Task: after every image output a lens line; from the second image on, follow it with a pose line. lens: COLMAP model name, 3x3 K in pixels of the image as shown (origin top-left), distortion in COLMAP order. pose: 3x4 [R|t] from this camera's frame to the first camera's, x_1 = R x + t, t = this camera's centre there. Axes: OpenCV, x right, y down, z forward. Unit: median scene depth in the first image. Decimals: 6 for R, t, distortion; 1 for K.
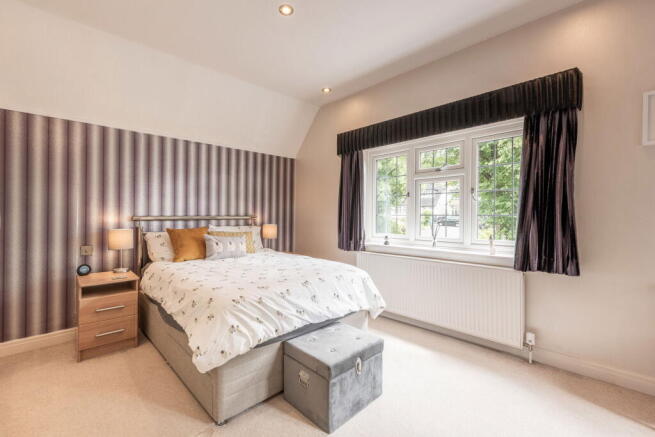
lens RADIAL K [[279.0, 0, 313.7], [0, 279.0, 213.7], [0, 0, 1]] dist [0.003754, -0.000058]
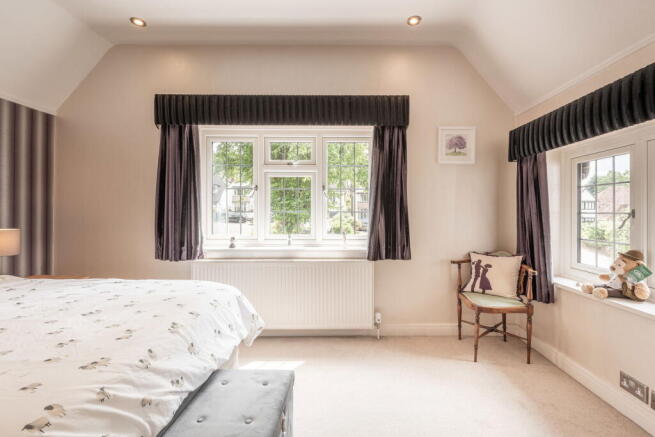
lens RADIAL K [[287.7, 0, 342.7], [0, 287.7, 212.4], [0, 0, 1]] dist [-0.002357, -0.000674]
pose [[0.679362, 0.001648, 0.733801, -0.190543], [-0.005565, 0.999980, 0.002906, 0.004768], [-0.733782, -0.006057, 0.679358, 0.276473]]
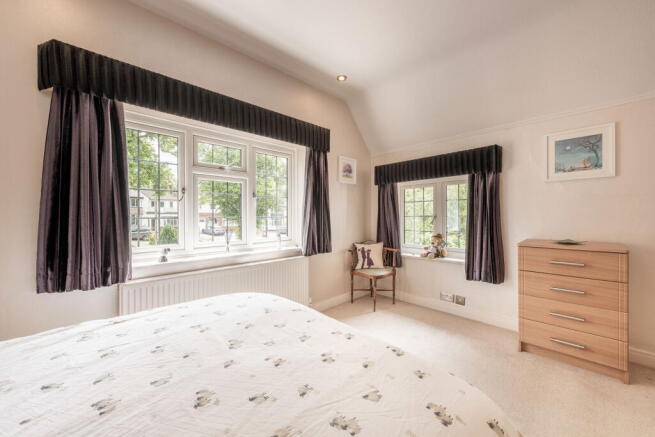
lens RADIAL K [[253.5, 0, 327.5], [0, 253.5, 218.5], [0, 0, 1]] dist [0.001429, -0.004350]
pose [[-0.024451, -0.005327, 0.999687, -0.507320], [0.004162, 0.999977, 0.005430, 0.007578], [-0.999692, 0.004294, -0.024429, 0.875263]]
